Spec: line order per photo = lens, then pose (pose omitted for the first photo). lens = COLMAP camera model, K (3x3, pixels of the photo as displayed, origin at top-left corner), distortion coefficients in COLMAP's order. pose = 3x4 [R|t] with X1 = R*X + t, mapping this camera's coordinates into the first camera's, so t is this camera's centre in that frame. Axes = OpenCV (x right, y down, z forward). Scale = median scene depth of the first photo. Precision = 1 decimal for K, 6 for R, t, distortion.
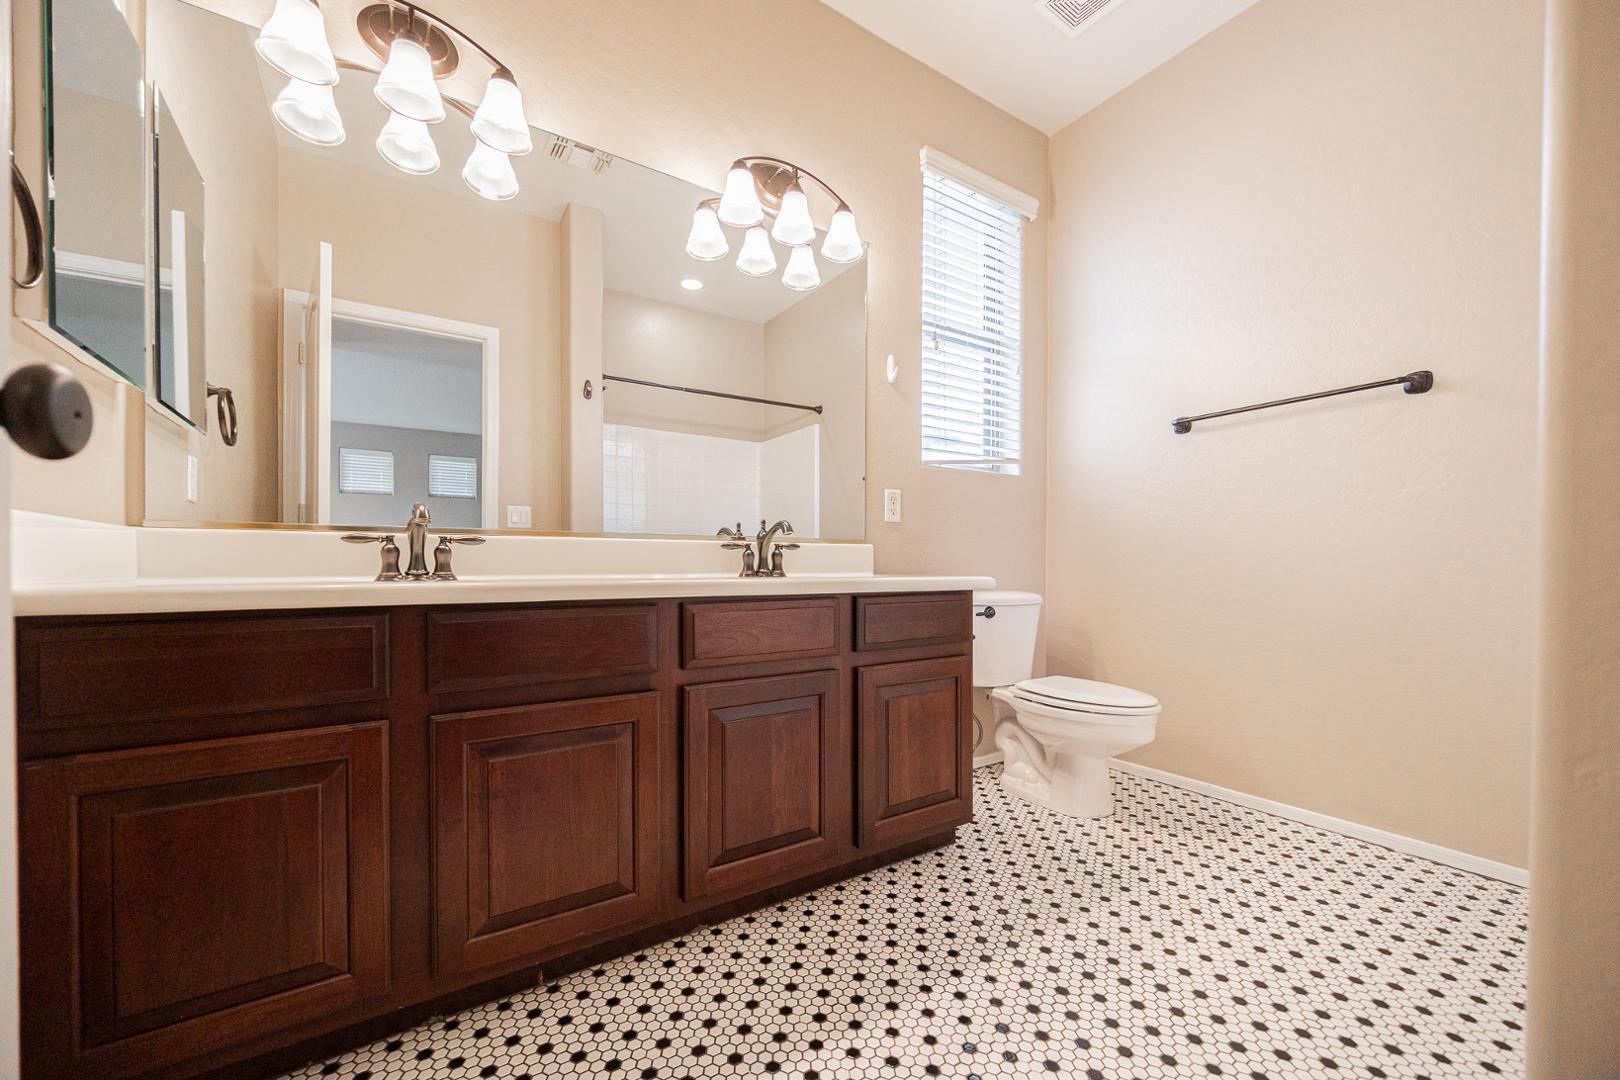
lens RADIAL K [[670.9, 0, 822.6], [0, 670.9, 547.4], [0, 0, 1]] dist [-0.003058, 0.000175]
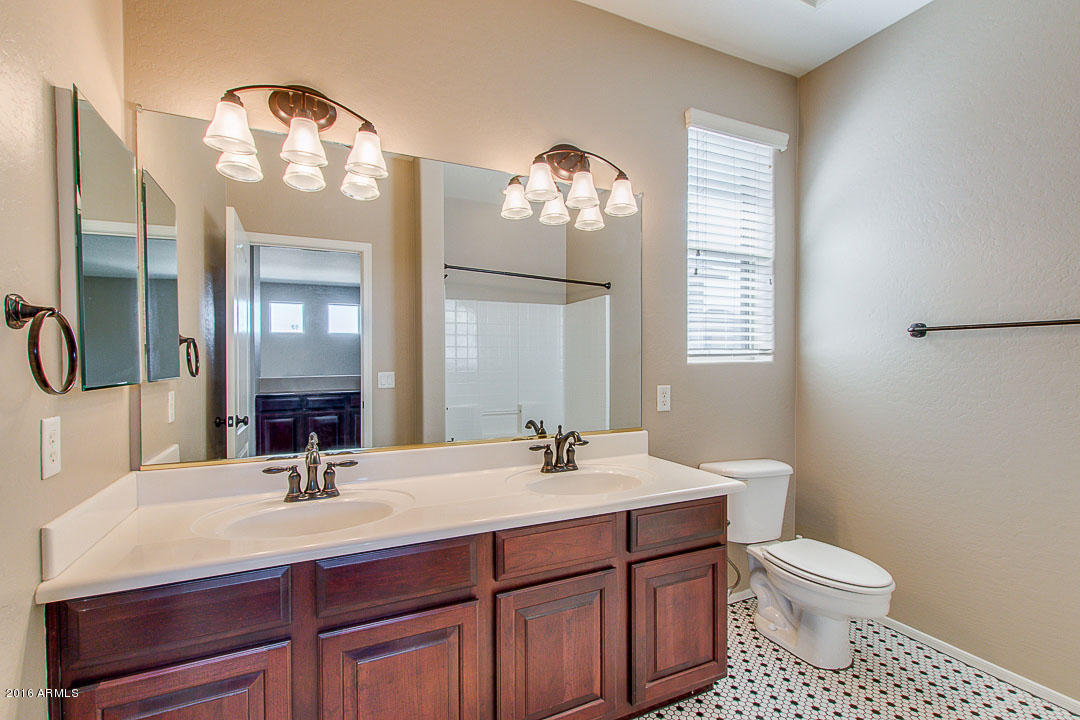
lens RADIAL K [[520.7, 0, 532.9], [0, 520.7, 359.7], [0, 0, 1]] dist [-0.000508, -0.000526]
pose [[0.987599, -0.002796, -0.156974, 0.019188], [0.004405, 0.999941, 0.009898, -0.179381], [0.156937, -0.010467, 0.987553, -0.004241]]
